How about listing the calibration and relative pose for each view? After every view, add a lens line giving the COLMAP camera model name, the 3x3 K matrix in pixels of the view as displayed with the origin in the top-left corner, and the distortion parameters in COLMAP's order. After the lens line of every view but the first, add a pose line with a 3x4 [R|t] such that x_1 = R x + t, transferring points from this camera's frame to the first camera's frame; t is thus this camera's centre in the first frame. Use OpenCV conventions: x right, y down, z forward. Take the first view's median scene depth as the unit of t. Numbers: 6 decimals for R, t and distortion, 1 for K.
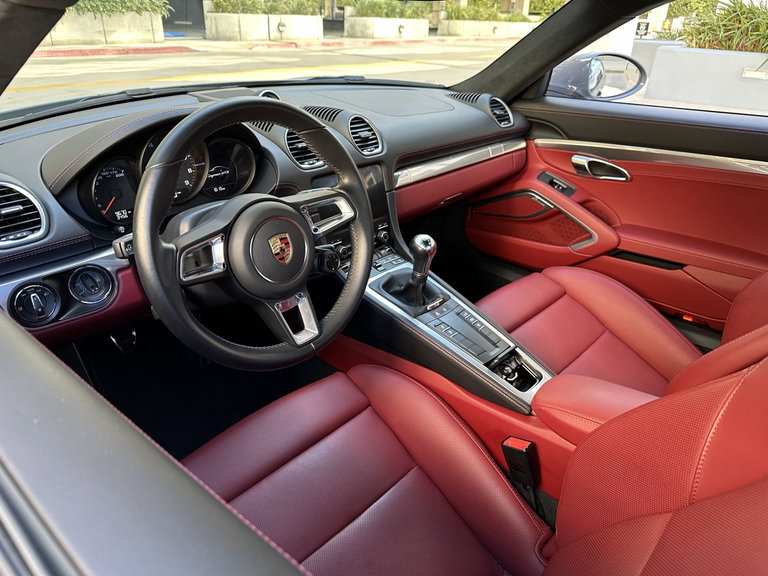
lens RADIAL K [[540.5, 0, 385.9], [0, 540.5, 291.7], [0, 0, 1]] dist [0.025210, -0.043064]
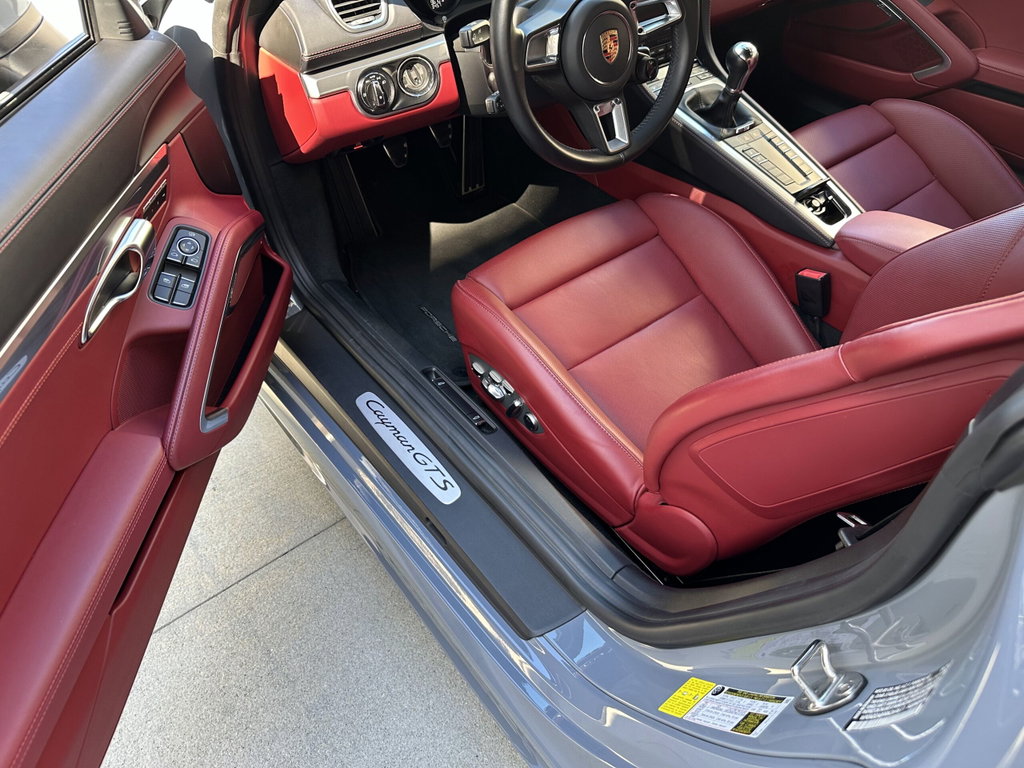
lens RADIAL K [[720.7, 0, 502.4], [0, 720.7, 382.9], [0, 0, 1]] dist [0.025210, -0.043064]
pose [[0.985647, 0.106221, -0.131215, -0.108401], [-0.061227, 0.949248, 0.308512, 0.082066], [0.157326, -0.296050, 0.942127, -0.349786]]
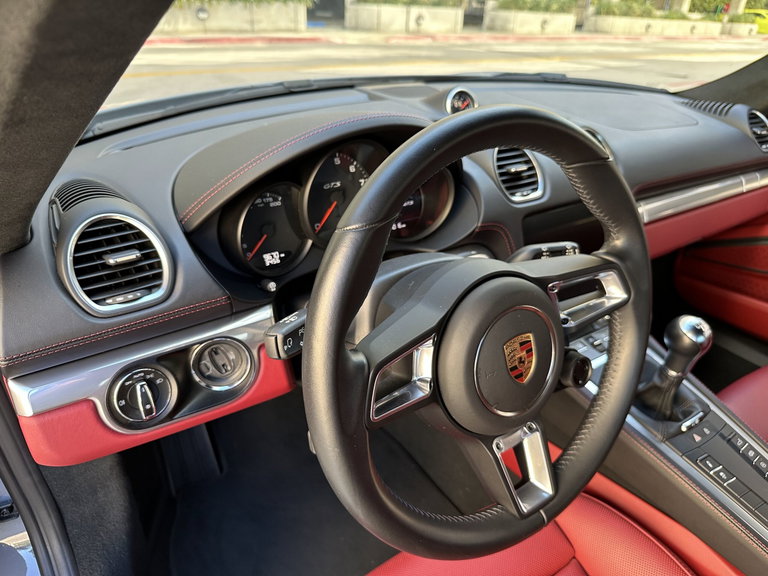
lens RADIAL K [[540.5, 0, 388.1], [0, 540.5, 281.2], [0, 0, 1]] dist [0.025210, -0.043064]
pose [[0.976758, 0.108040, -0.185126, -0.174713], [-0.109397, 0.993994, 0.002899, -0.112157], [0.184327, 0.017420, 0.982711, 0.285716]]
